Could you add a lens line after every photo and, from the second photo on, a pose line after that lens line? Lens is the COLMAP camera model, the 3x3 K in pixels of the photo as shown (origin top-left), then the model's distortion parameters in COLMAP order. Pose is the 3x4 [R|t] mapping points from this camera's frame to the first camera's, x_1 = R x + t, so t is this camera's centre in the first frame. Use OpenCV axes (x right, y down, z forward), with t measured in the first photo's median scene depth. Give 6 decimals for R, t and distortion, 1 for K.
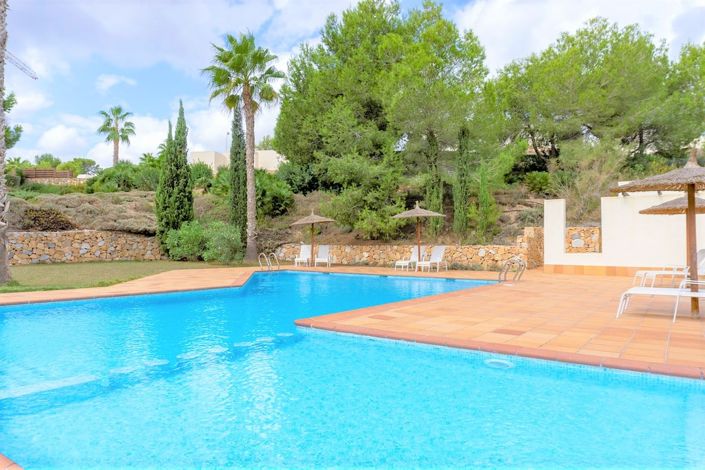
lens RADIAL K [[482.2, 0, 352.5], [0, 482.2, 235.0], [0, 0, 1]] dist [-0.008834, -0.005479]
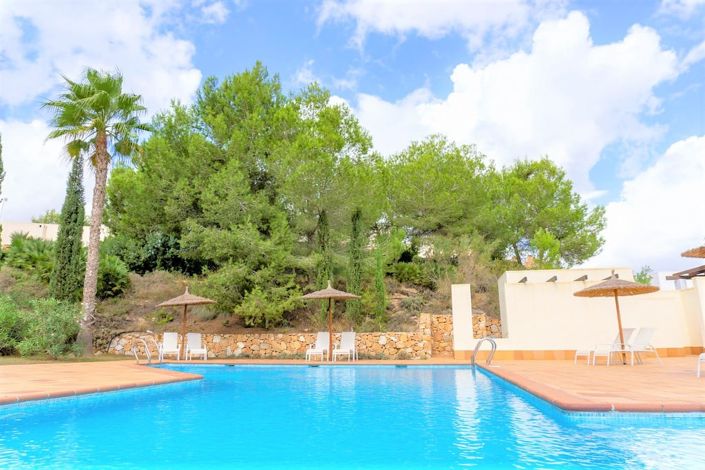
lens RADIAL K [[482.2, 0, 352.5], [0, 482.2, 235.0], [0, 0, 1]] dist [-0.008834, -0.005479]
pose [[0.898007, 0.091186, 0.430428, -0.175937], [-0.001246, 0.978811, -0.204760, 0.024023], [-0.439979, 0.183340, 0.879093, 0.139310]]
